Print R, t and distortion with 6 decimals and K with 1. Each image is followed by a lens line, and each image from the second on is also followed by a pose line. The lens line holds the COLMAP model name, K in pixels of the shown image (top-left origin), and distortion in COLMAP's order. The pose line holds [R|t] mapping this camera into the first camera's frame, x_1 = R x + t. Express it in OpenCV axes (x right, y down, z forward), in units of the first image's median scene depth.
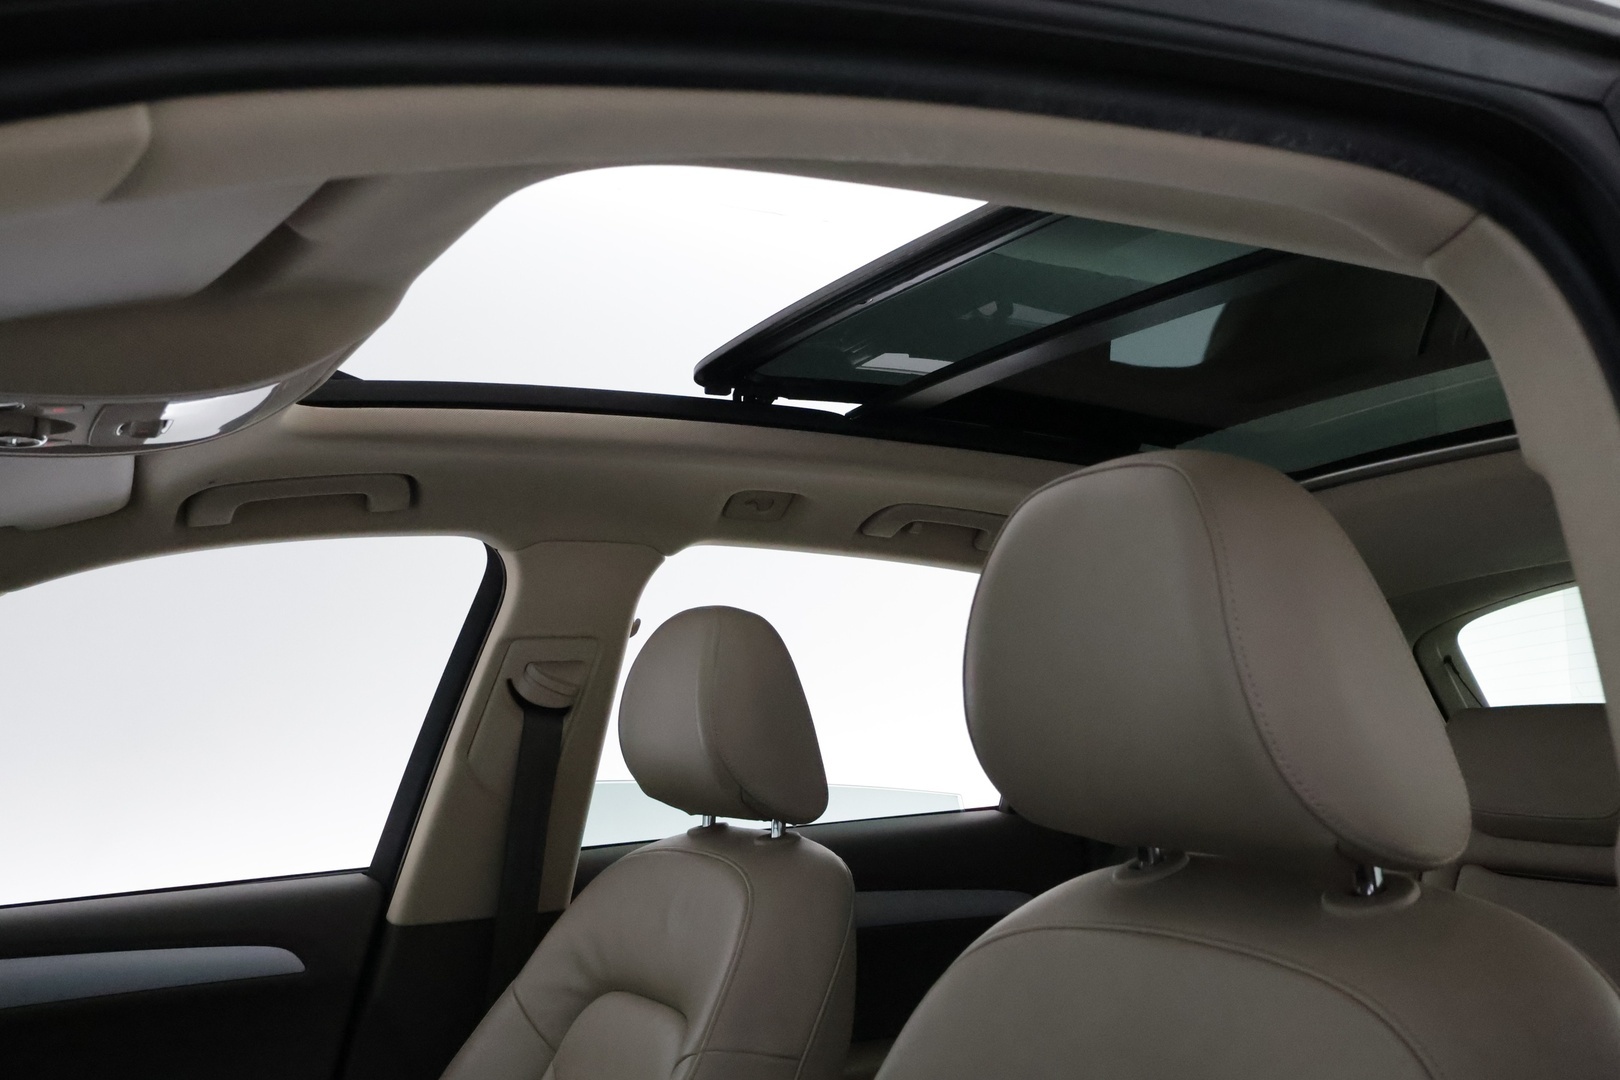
lens RADIAL K [[1488.6, 0, 815.8], [0, 1488.6, 542.6], [0, 0, 1]] dist [0.003069, 0.000000]
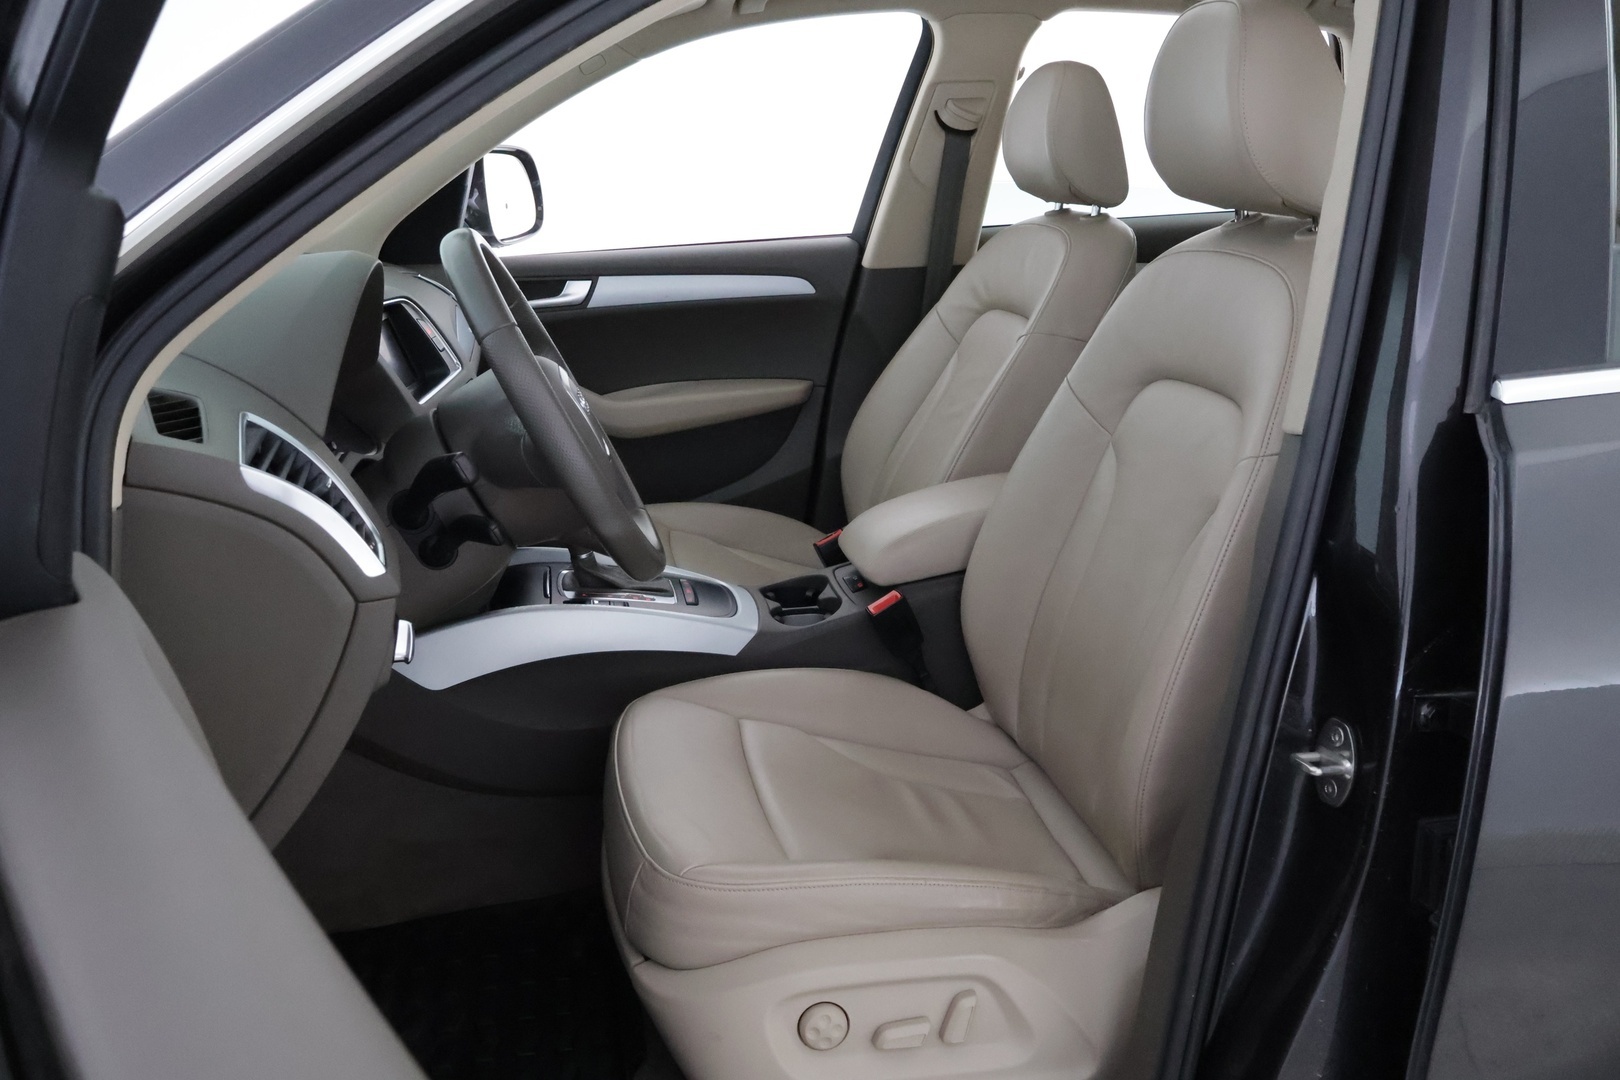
lens RADIAL K [[1337.2, 0, 811.2], [0, 1337.2, 545.8], [0, 0, 1]] dist [-0.003351, 0.007733]
pose [[0.946895, 0.098072, -0.306221, 0.139657], [0.033624, 0.916929, 0.397631, -0.049726], [0.319779, -0.386812, 0.864938, -0.409869]]
